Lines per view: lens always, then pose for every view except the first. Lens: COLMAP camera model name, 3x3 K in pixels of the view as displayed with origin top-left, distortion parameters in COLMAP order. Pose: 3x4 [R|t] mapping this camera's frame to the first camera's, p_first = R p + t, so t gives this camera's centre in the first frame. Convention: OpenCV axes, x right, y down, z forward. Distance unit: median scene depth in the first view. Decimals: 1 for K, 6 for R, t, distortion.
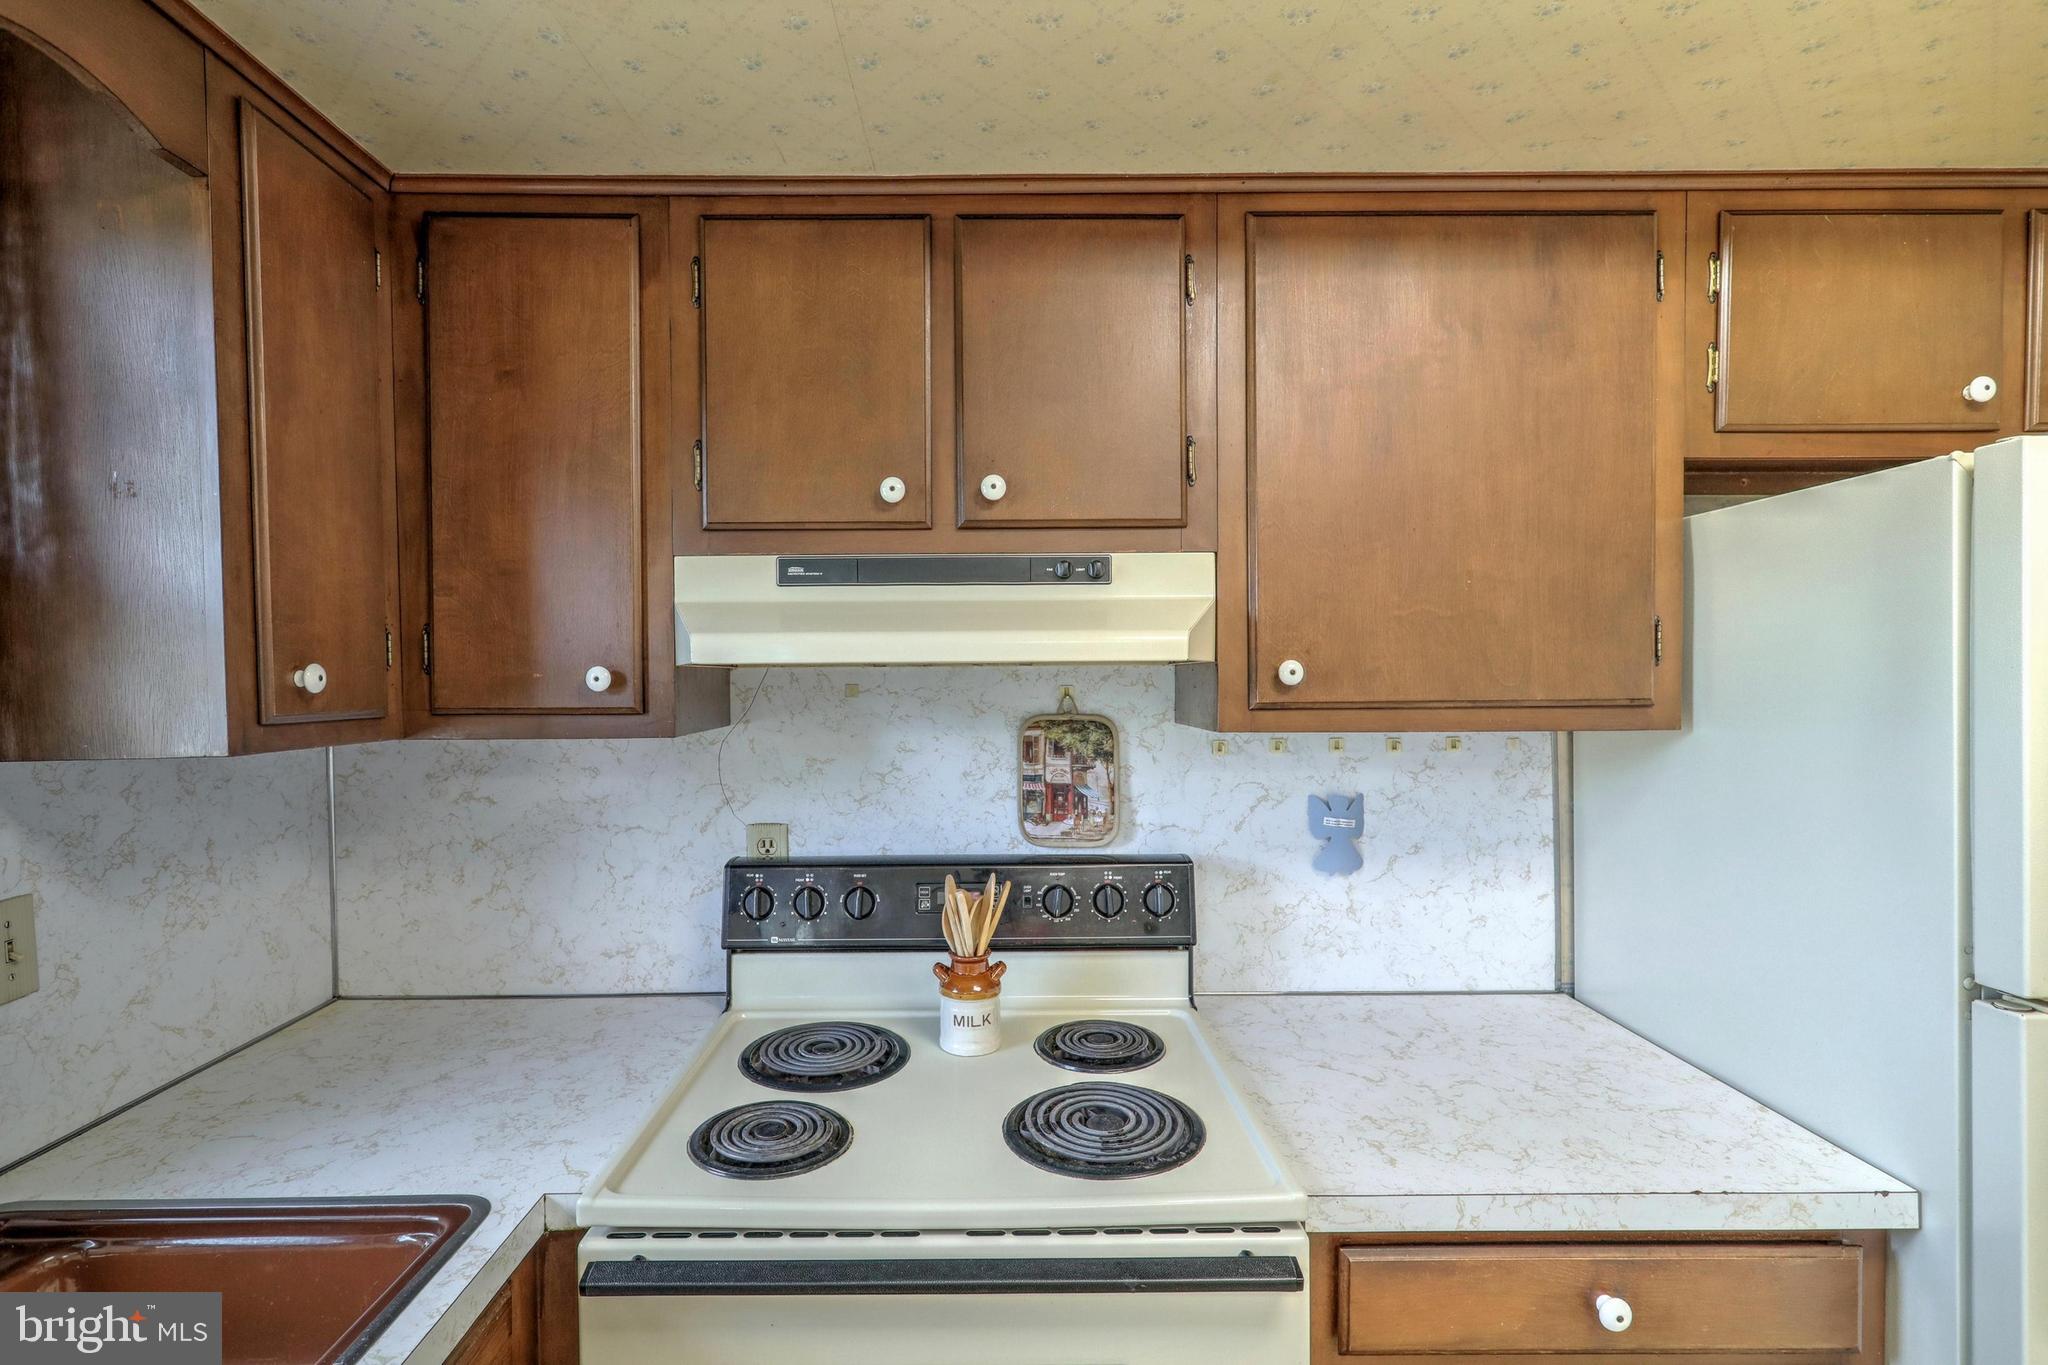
lens RADIAL K [[977.2, 0, 983.8], [0, 977.2, 698.1], [0, 0, 1]] dist [-0.001969, 0.001733]
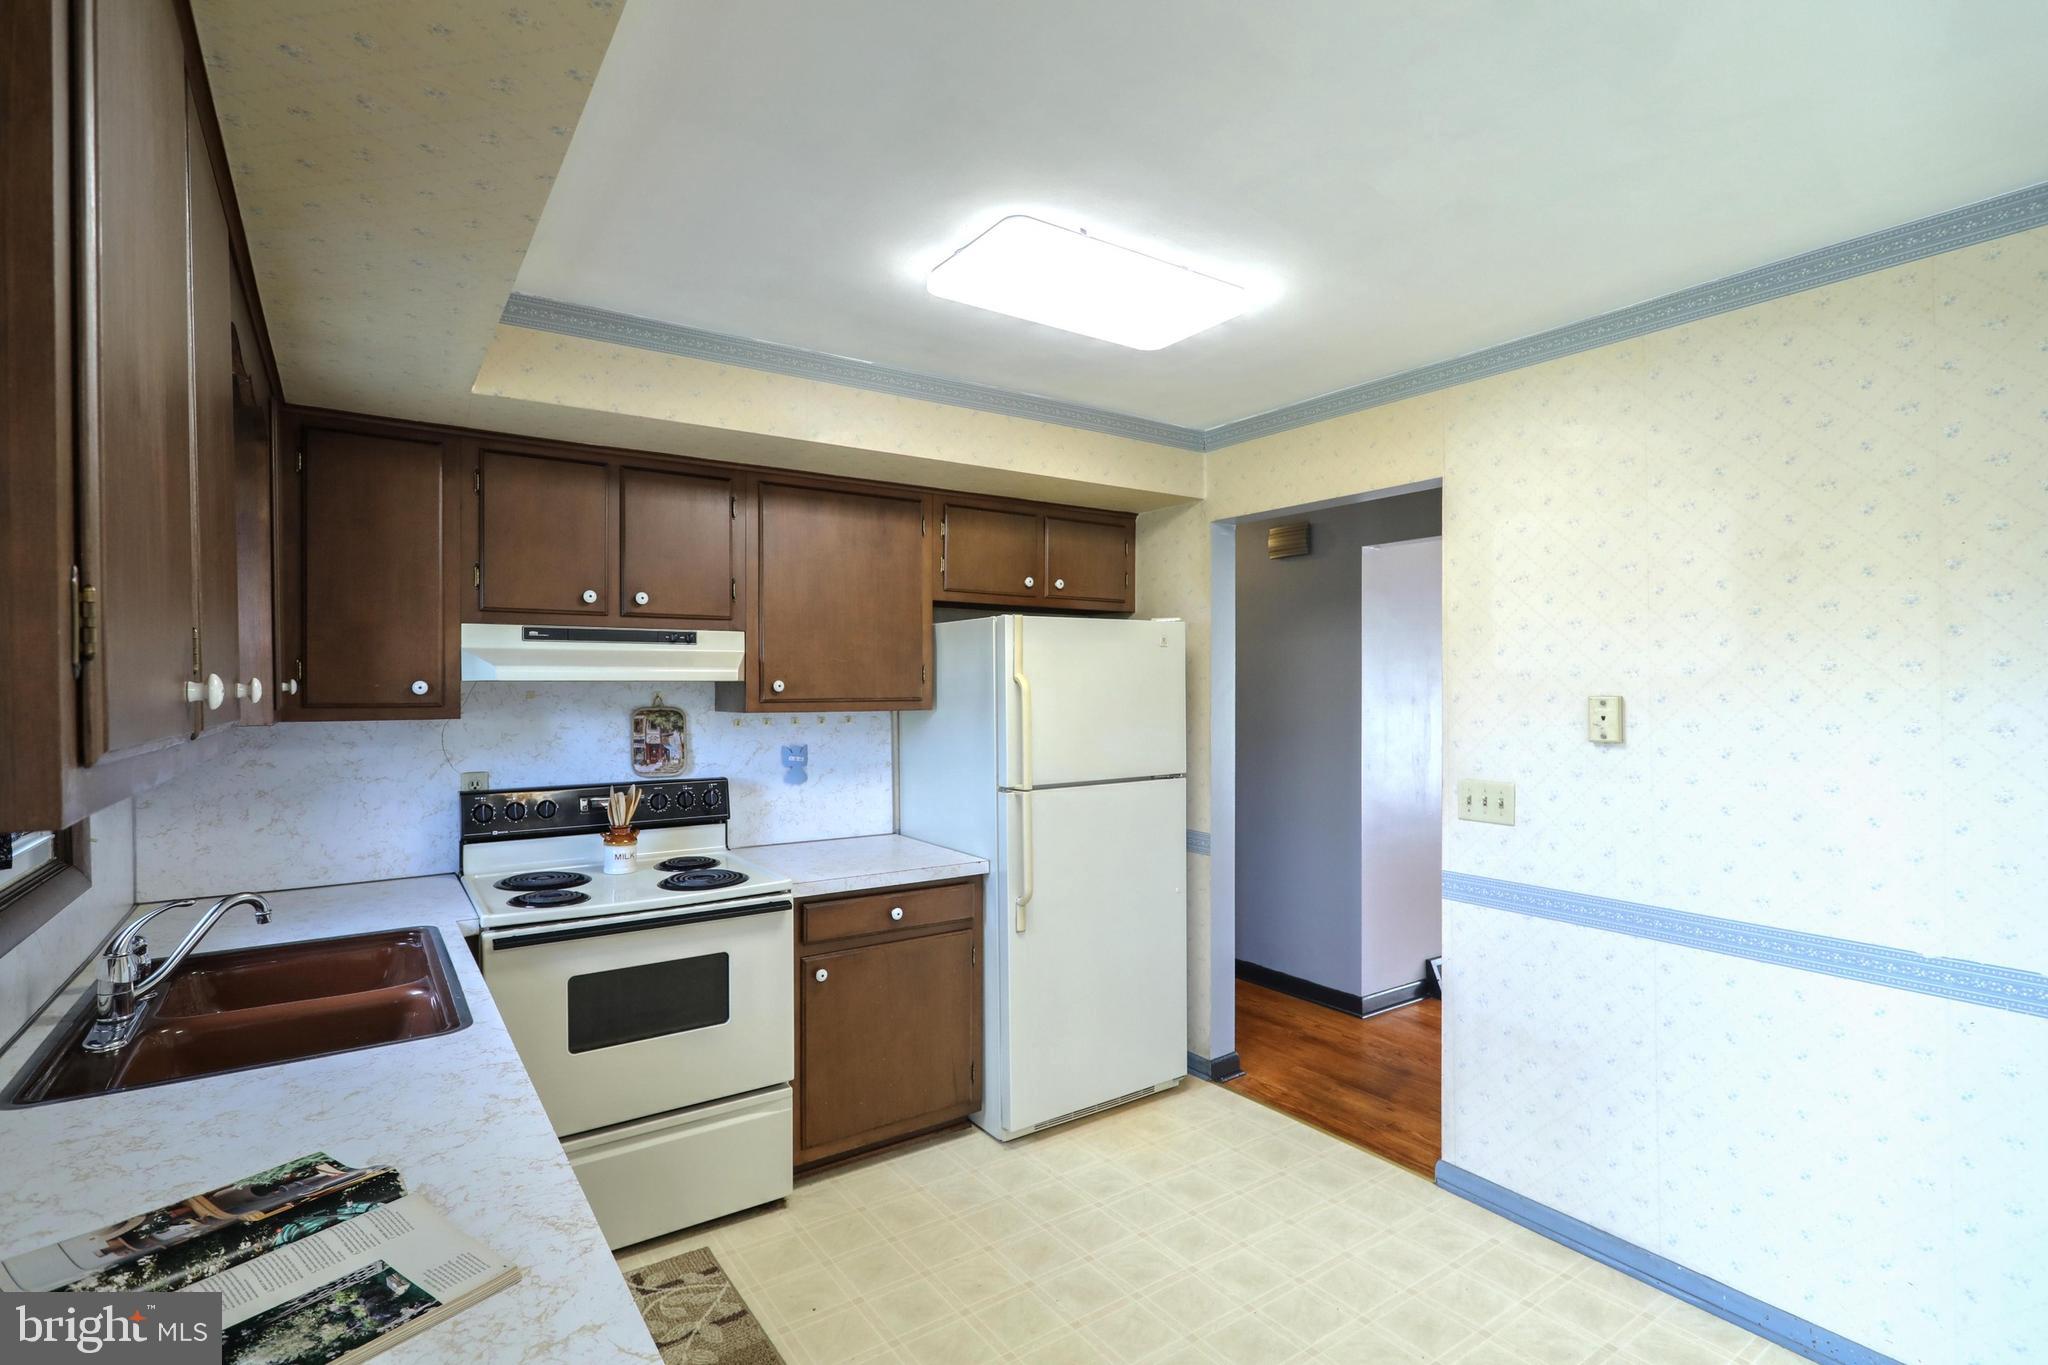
lens RADIAL K [[977.2, 0, 1049.1], [0, 977.2, 686.2], [0, 0, 1]] dist [-0.001969, 0.001733]
pose [[0.810820, 0.004940, 0.585275, -0.492106], [0.006520, 0.999826, -0.017472, 0.017388], [-0.585259, 0.017982, 0.810647, -1.178498]]
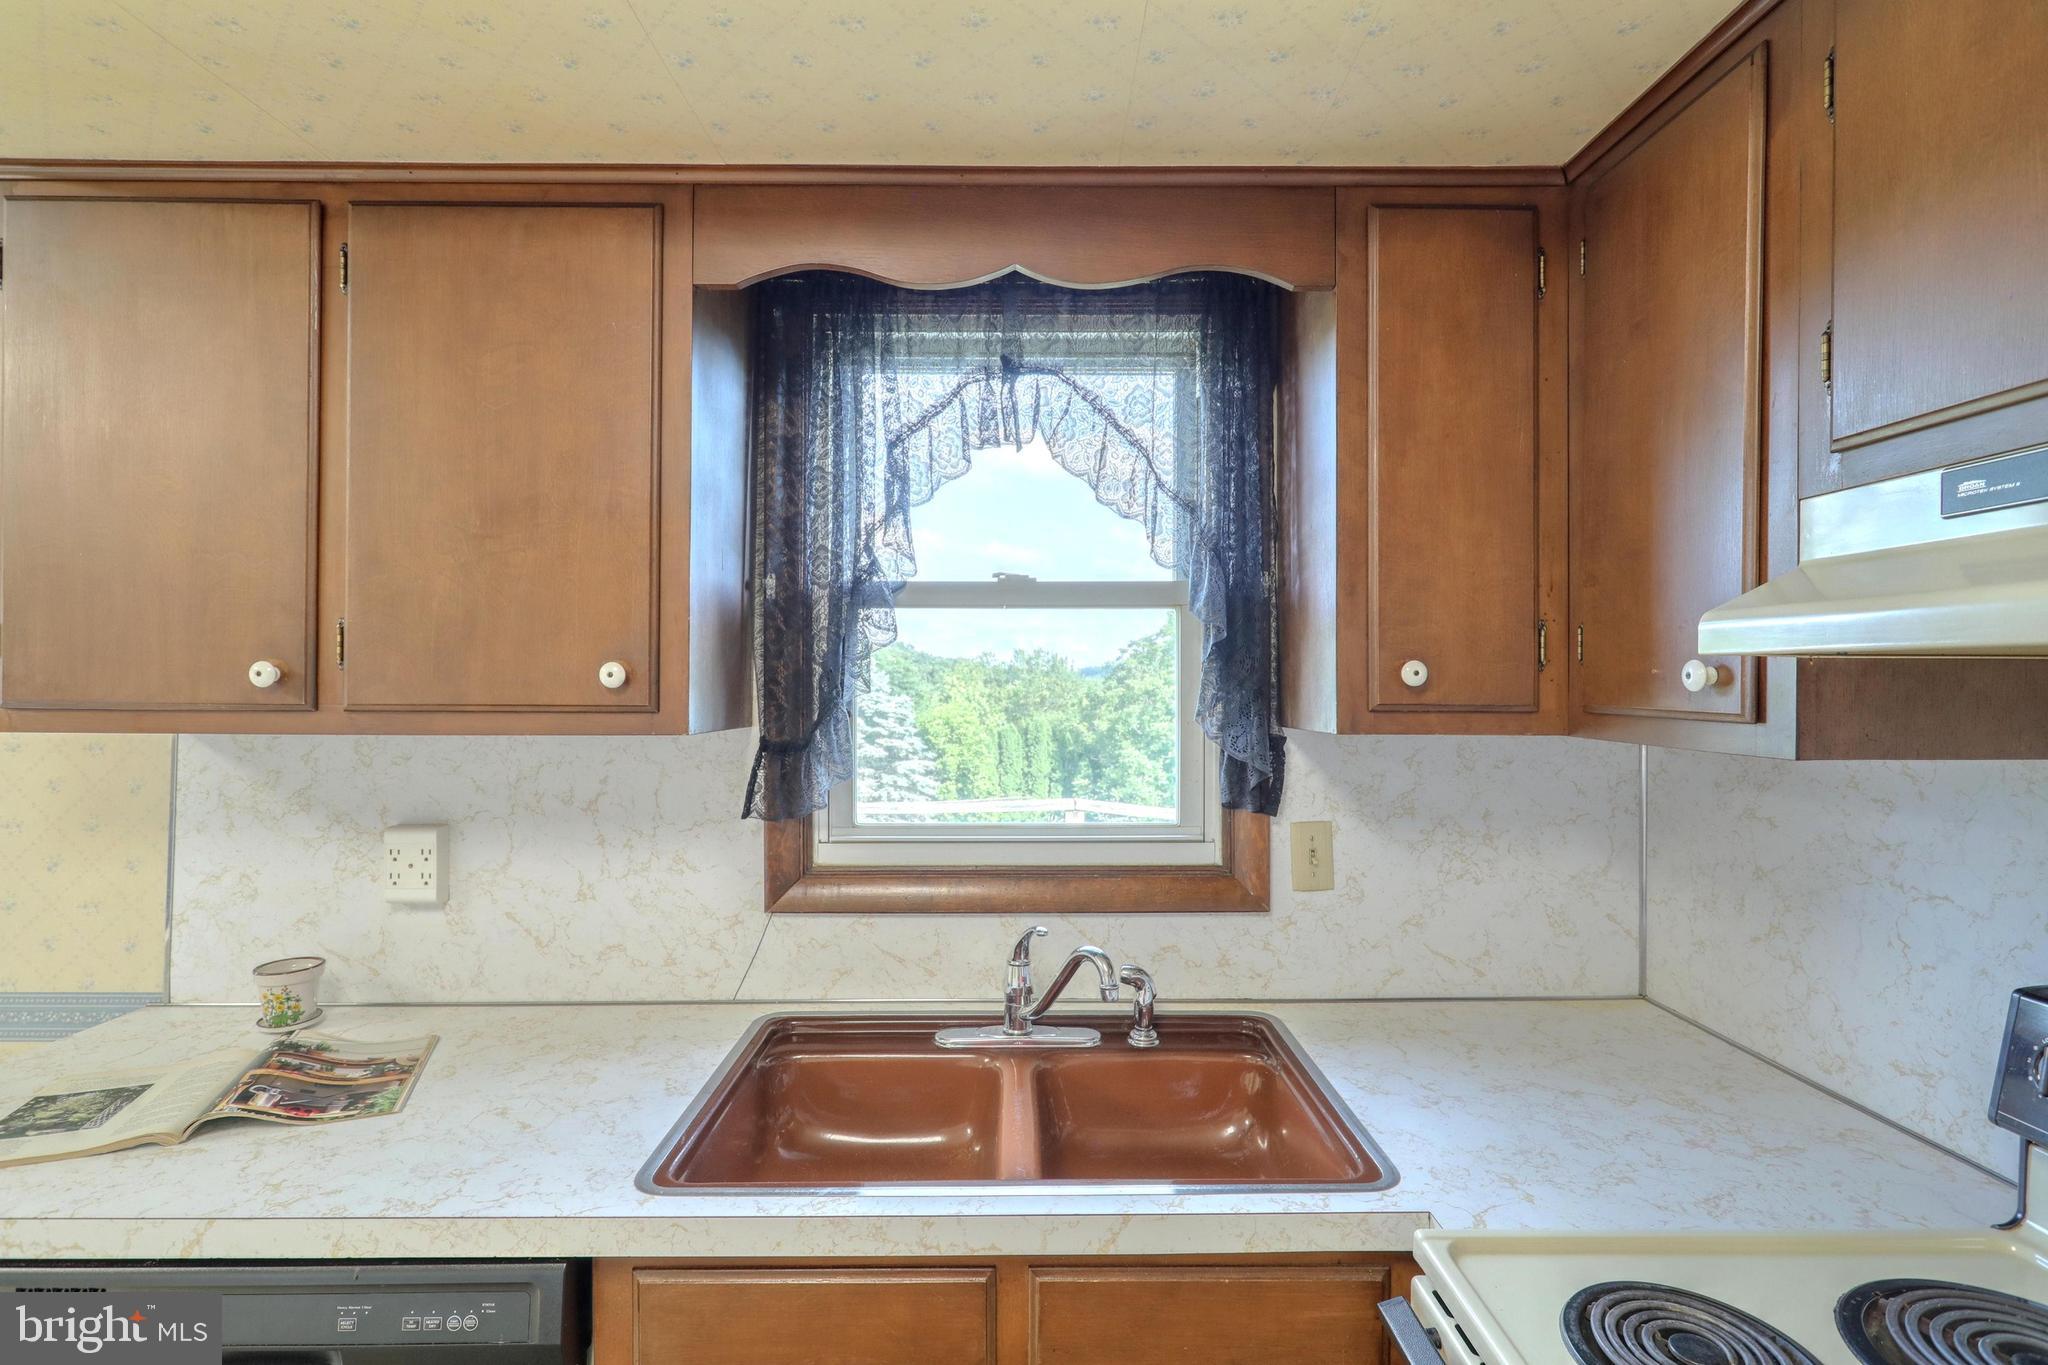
lens RADIAL K [[977.2, 0, 1039.9], [0, 977.2, 687.9], [0, 0, 1]] dist [-0.001969, 0.001733]
pose [[0.007832, 0.020403, -0.999761, 0.371955], [-0.023021, 0.999531, 0.020218, -0.013499], [0.999704, 0.022857, 0.008298, 0.446069]]
